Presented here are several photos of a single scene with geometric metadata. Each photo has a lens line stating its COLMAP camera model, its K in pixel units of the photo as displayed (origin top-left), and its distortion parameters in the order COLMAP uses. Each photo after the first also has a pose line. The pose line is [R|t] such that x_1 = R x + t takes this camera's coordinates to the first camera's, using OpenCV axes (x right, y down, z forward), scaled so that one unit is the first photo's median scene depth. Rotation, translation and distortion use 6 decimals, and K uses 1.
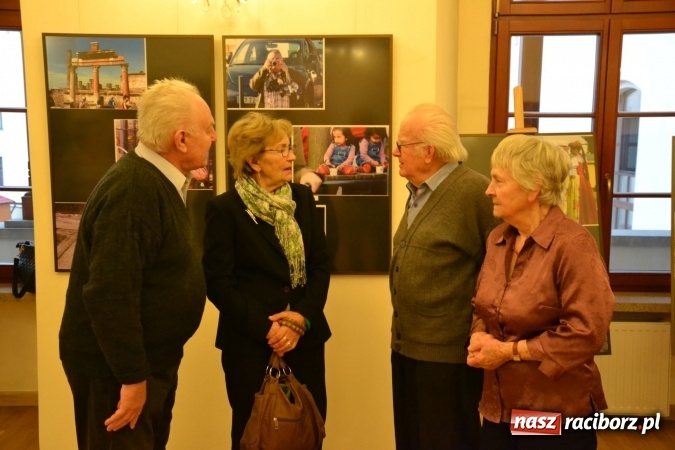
lens RADIAL K [[787.2, 0, 363.5], [0, 787.2, 220.5], [0, 0, 1]] dist [0.030729, 0.000000]
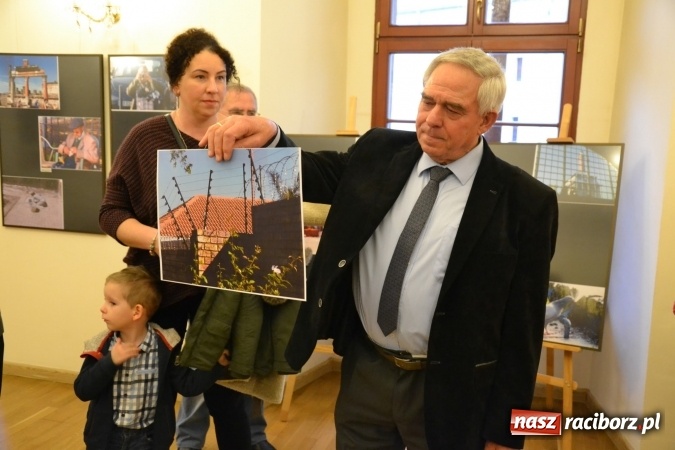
lens RADIAL K [[682.3, 0, 320.4], [0, 682.3, 234.6], [0, 0, 1]] dist [0.023411, 0.000000]
pose [[0.976081, 0.056076, -0.210050, 0.427839], [-0.049670, 0.998129, 0.035656, 0.009459], [0.211656, -0.024370, 0.977040, -0.058650]]
